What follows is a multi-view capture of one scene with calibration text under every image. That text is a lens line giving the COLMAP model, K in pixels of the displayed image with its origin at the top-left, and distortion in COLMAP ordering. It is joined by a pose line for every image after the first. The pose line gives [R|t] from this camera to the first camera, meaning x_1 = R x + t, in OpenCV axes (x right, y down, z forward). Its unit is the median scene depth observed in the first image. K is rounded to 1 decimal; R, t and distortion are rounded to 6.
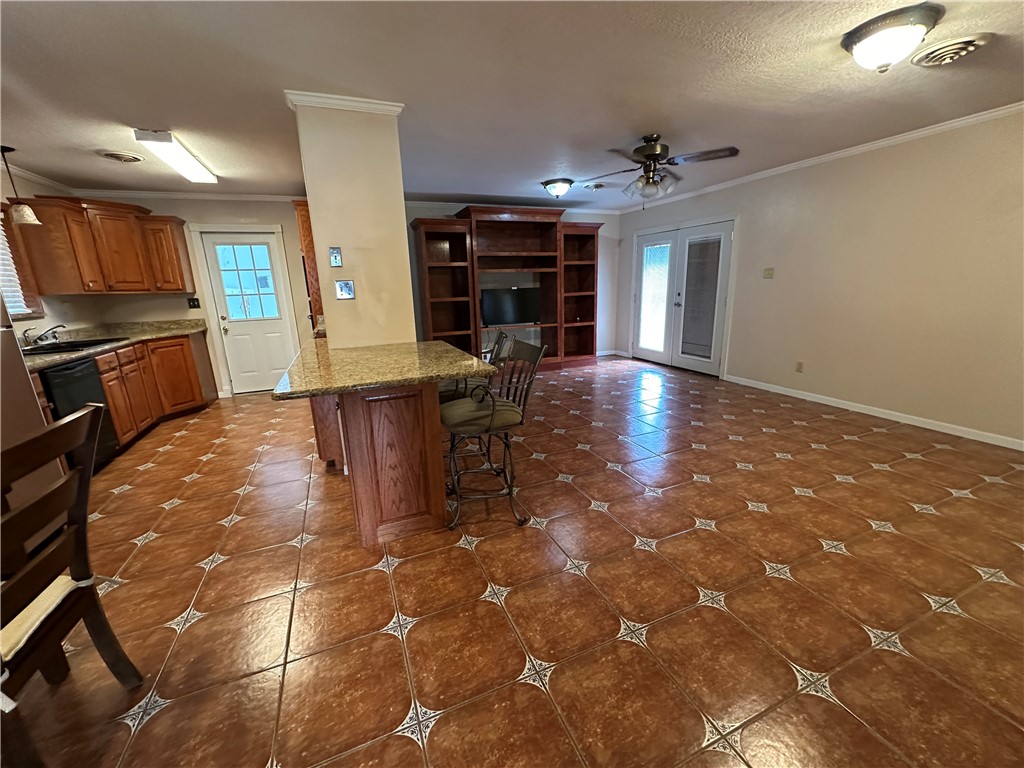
lens RADIAL K [[408.6, 0, 514.4], [0, 408.6, 384.5], [0, 0, 1]] dist [-0.005940, 0.000750]
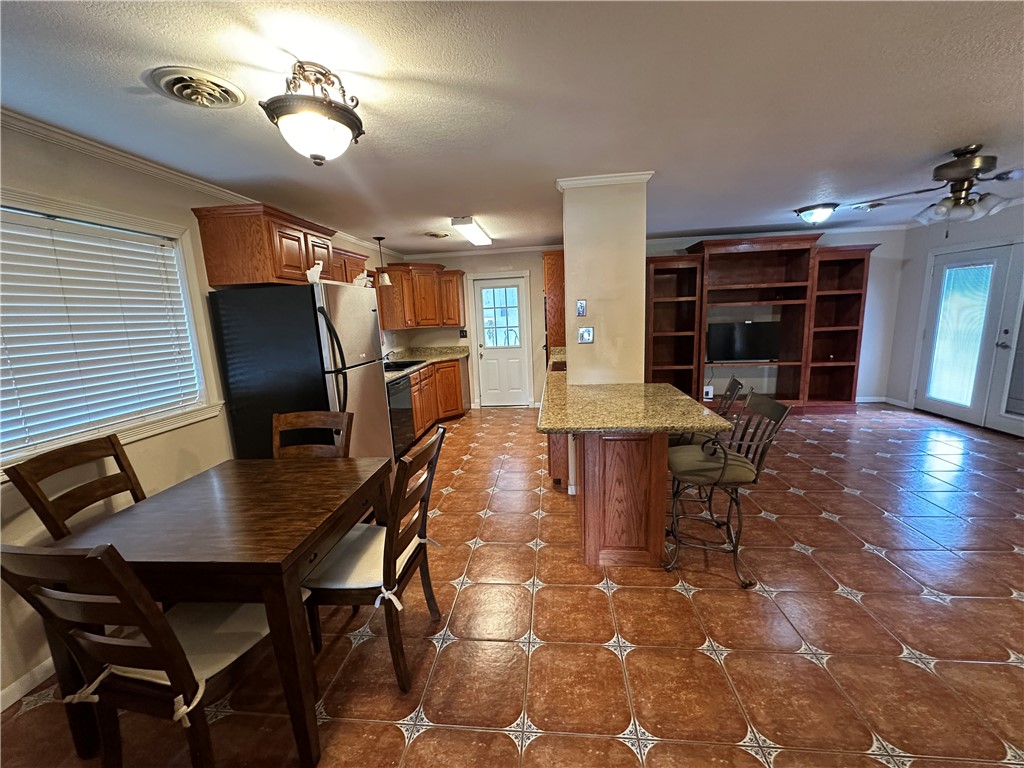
lens RADIAL K [[408.6, 0, 510.1], [0, 408.6, 384.7], [0, 0, 1]] dist [-0.005940, 0.000750]
pose [[0.873871, 0.076144, -0.480157, -0.025145], [-0.098886, 0.994851, -0.022204, -0.032047], [0.475994, 0.066884, 0.876901, -0.078604]]
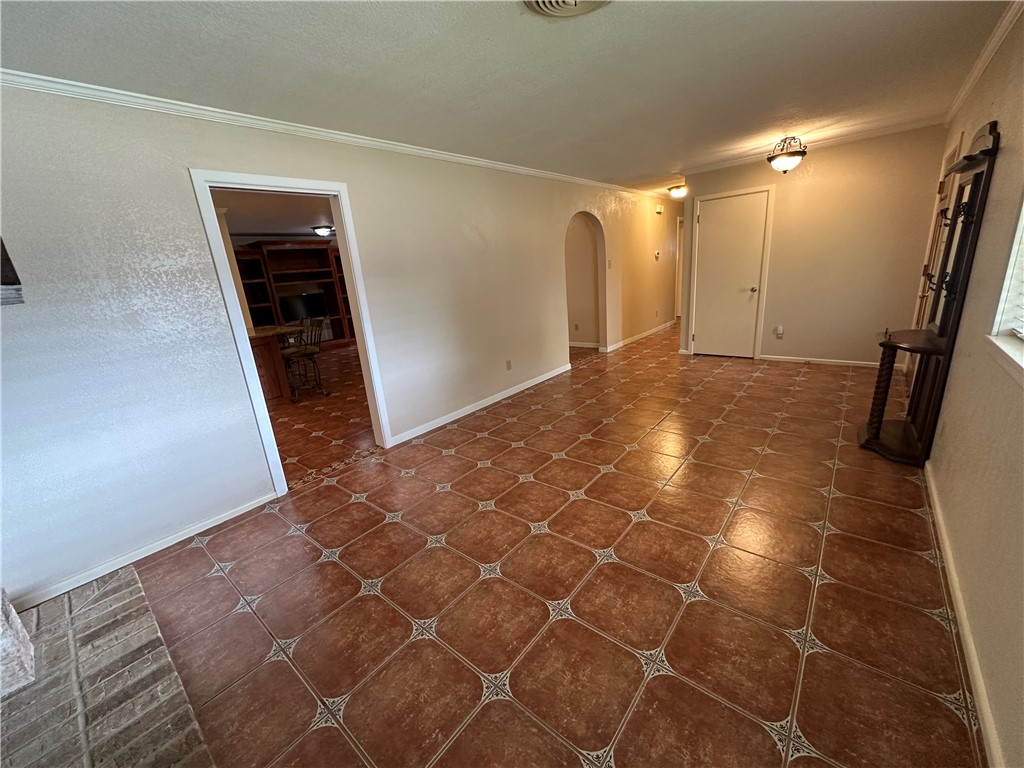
lens RADIAL K [[408.6, 0, 503.8], [0, 408.6, 384.5], [0, 0, 1]] dist [-0.005940, 0.000750]
pose [[0.898242, -0.167529, 0.406319, -0.008812], [0.161954, 0.985613, 0.048347, 0.177600], [-0.408573, 0.022378, 0.912451, -0.868004]]
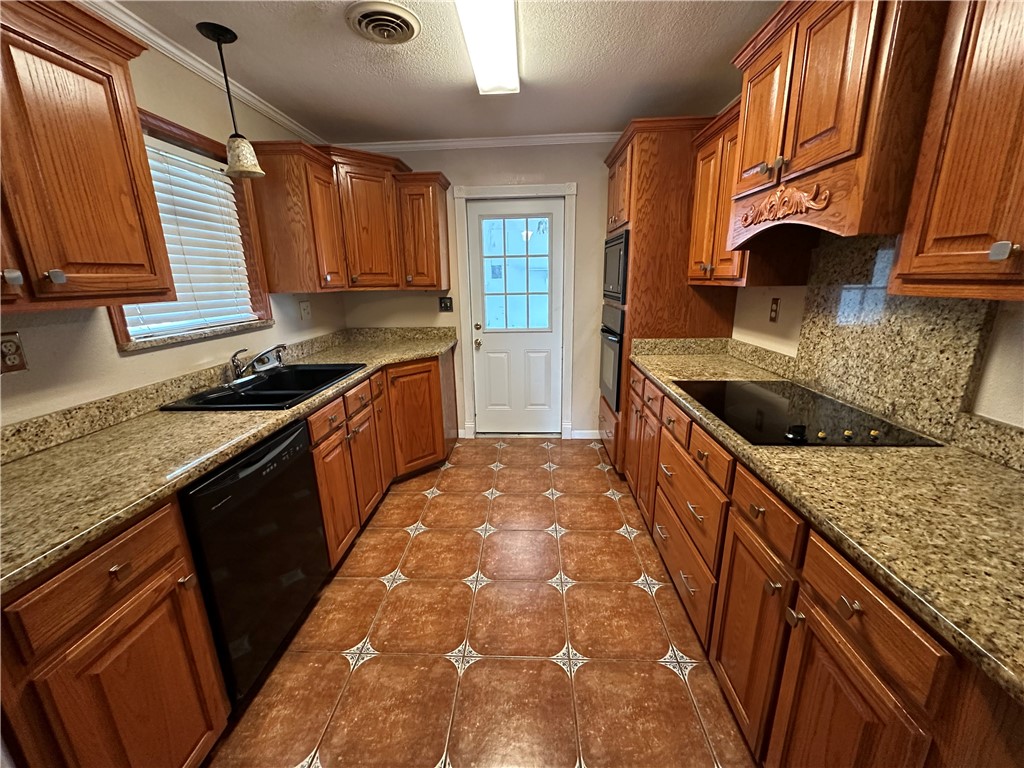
lens RADIAL K [[408.6, 0, 511.7], [0, 408.6, 384.6], [0, 0, 1]] dist [-0.005940, 0.000750]
pose [[0.901847, 0.124751, -0.413653, -0.494805], [-0.114668, 0.992183, 0.049226, -0.144592], [0.416560, 0.003038, 0.909103, 0.537514]]
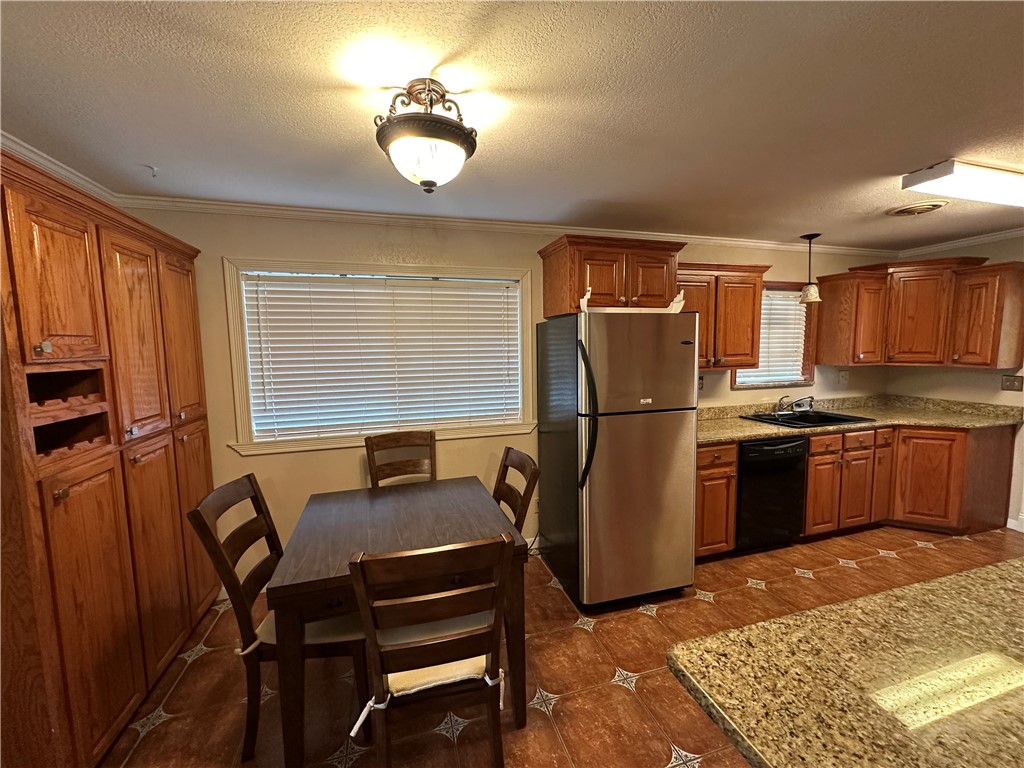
lens RADIAL K [[408.6, 0, 508.8], [0, 408.6, 383.3], [0, 0, 1]] dist [-0.005940, 0.000750]
pose [[-0.118803, 0.123424, -0.985217, -0.031969], [-0.219406, 0.964453, 0.147280, -0.149846], [0.968373, 0.233660, -0.087499, 0.326056]]
